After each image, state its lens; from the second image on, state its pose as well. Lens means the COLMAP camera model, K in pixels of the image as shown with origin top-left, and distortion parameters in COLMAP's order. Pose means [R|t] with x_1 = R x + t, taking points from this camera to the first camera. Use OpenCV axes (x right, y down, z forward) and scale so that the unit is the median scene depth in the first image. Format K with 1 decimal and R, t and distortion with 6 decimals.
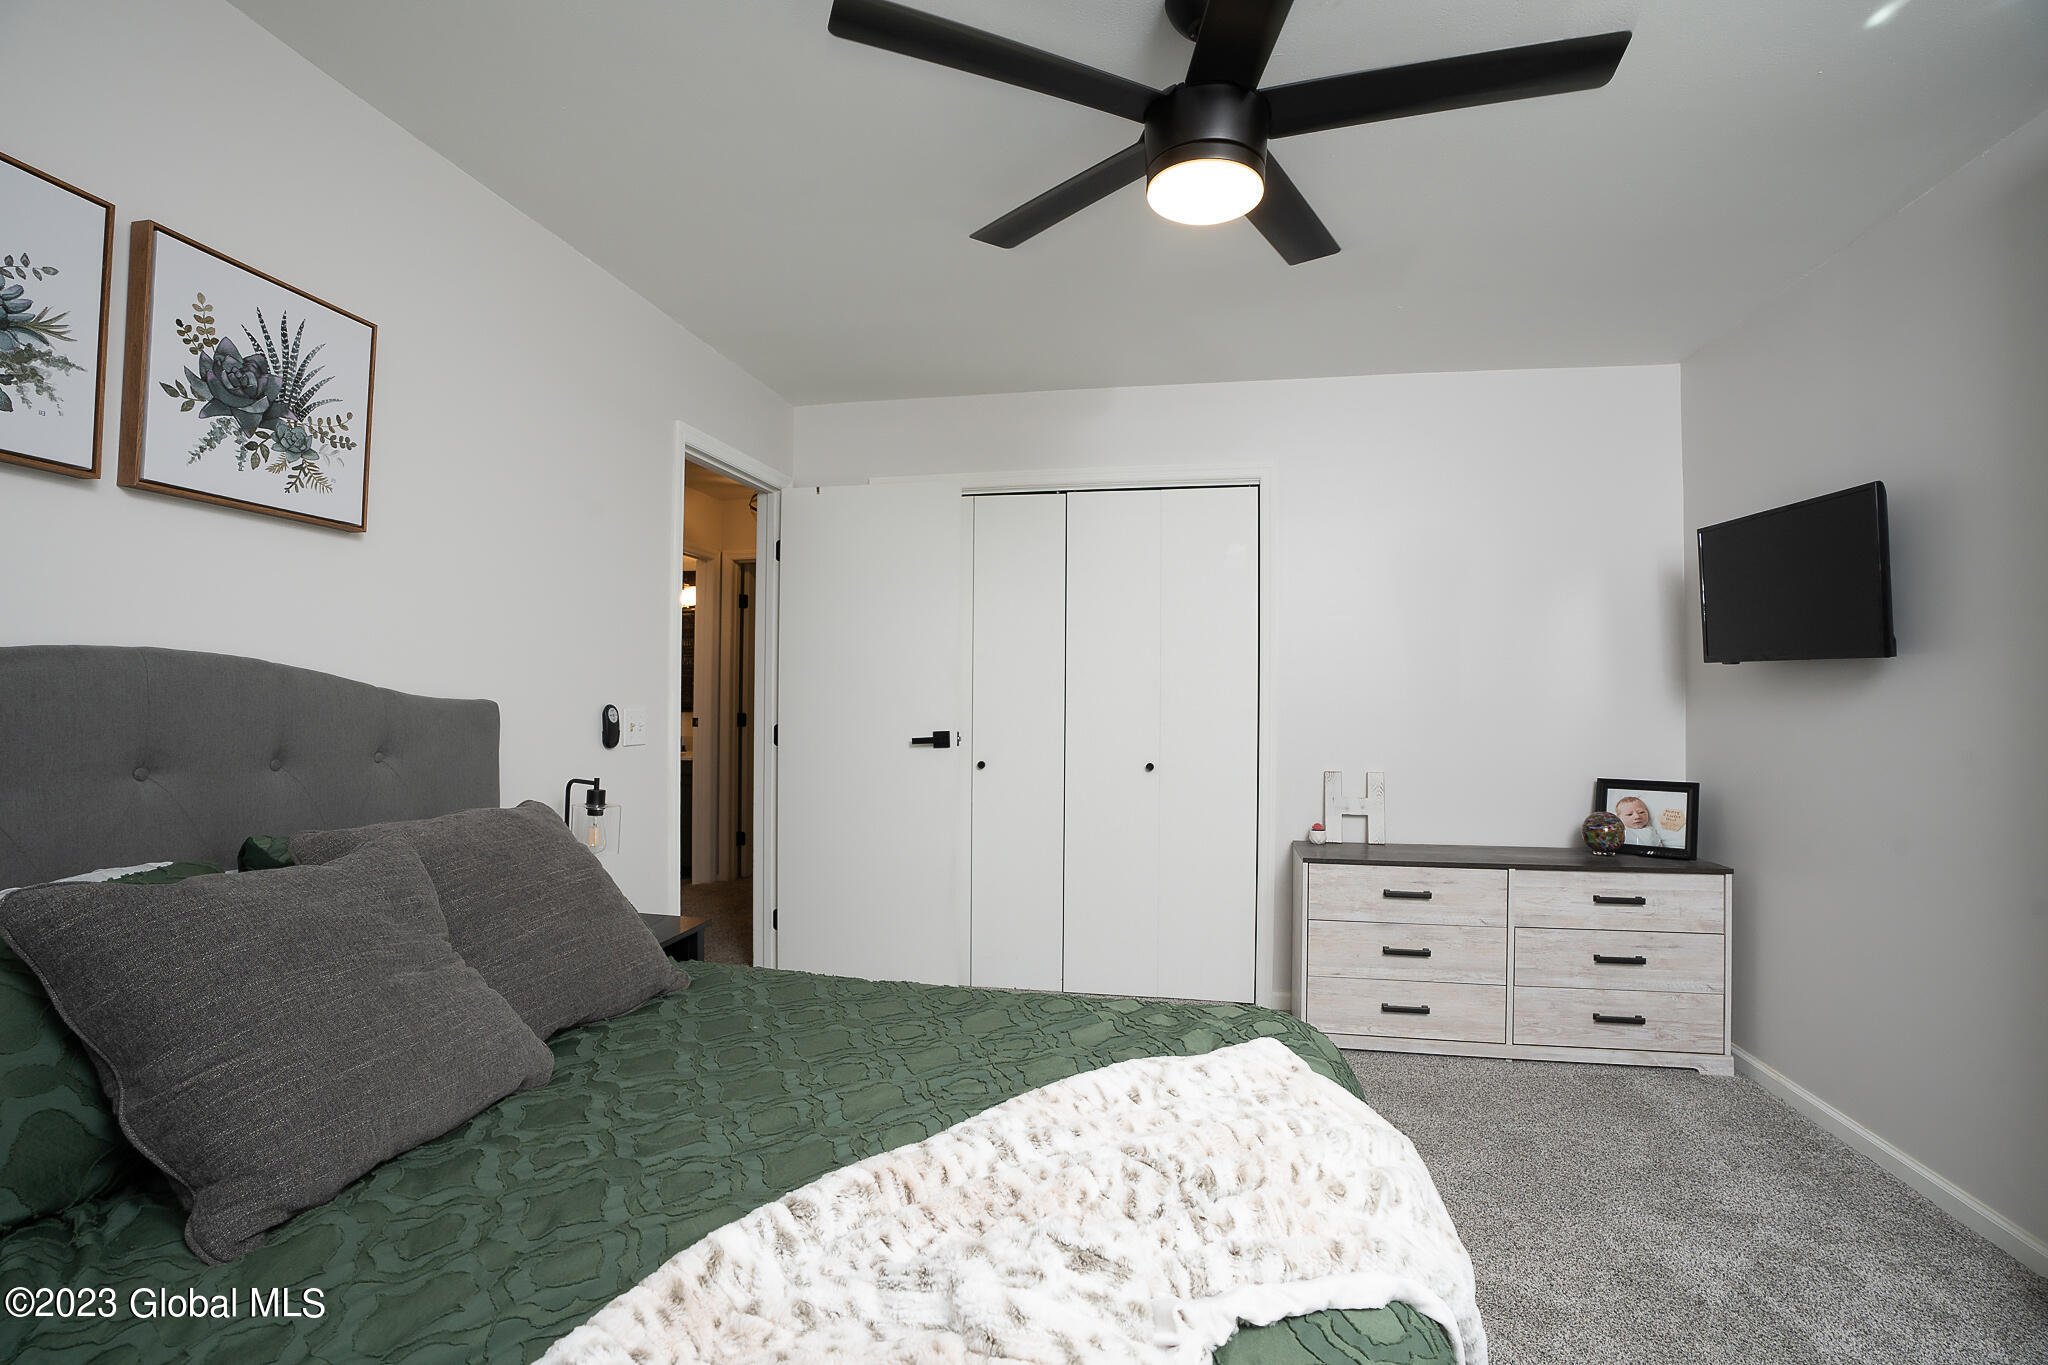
lens RADIAL K [[929.3, 0, 1023.7], [0, 929.3, 680.1], [0, 0, 1]] dist [-0.040723, 0.001250]
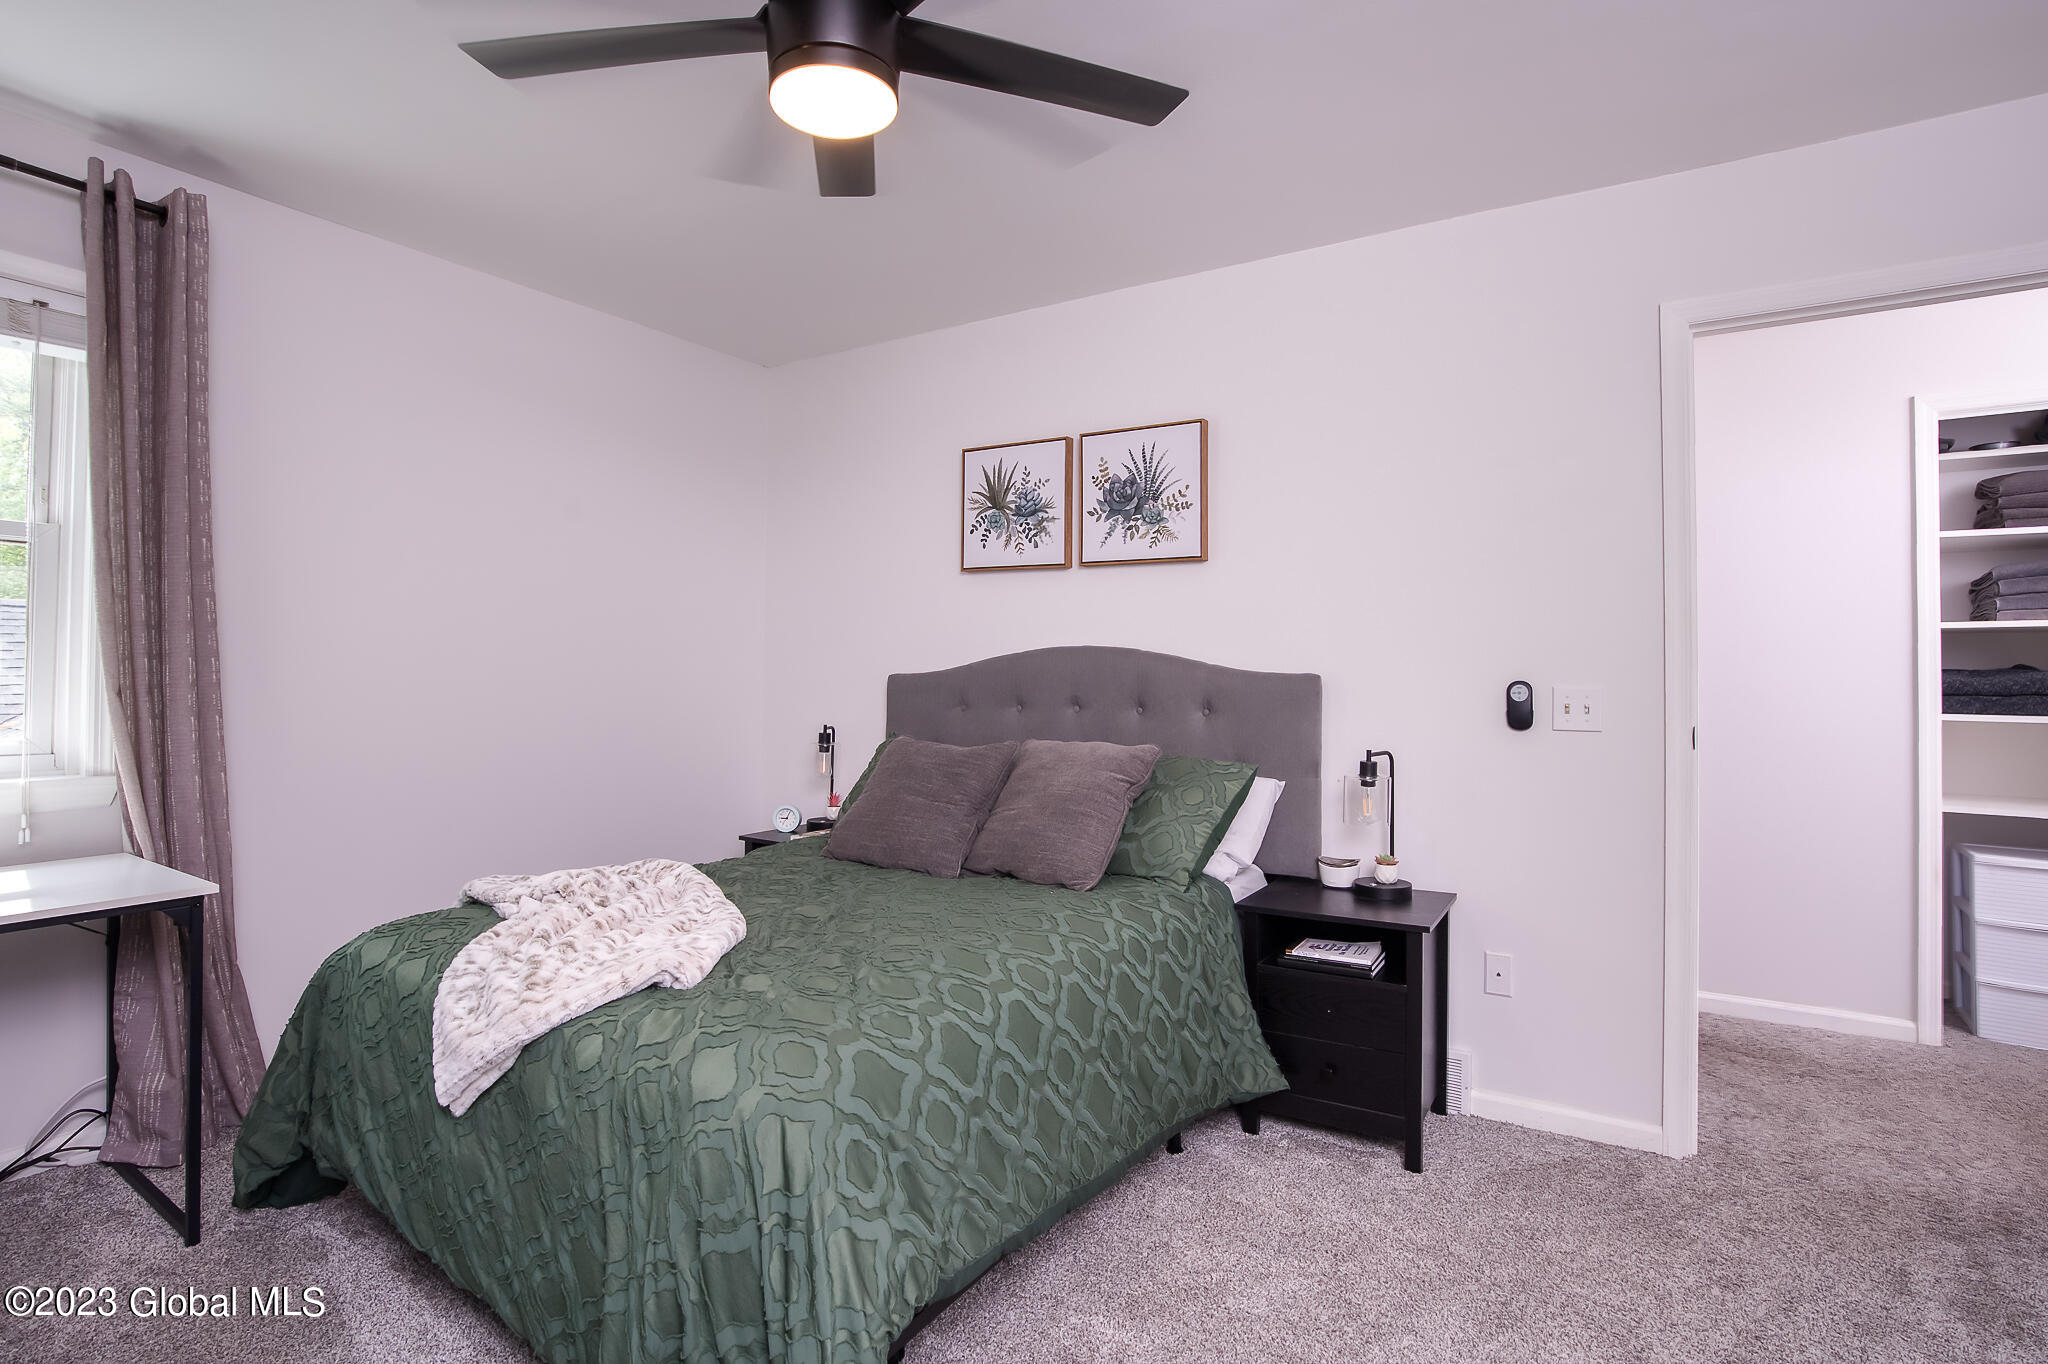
lens RADIAL K [[929.3, 0, 1024.9], [0, 929.3, 678.9], [0, 0, 1]] dist [-0.040723, 0.001250]
pose [[-0.363277, -0.014280, -0.931572, 0.905014], [-0.001651, 0.999891, -0.014684, 0.062958], [0.931680, -0.003796, -0.363260, 1.461189]]
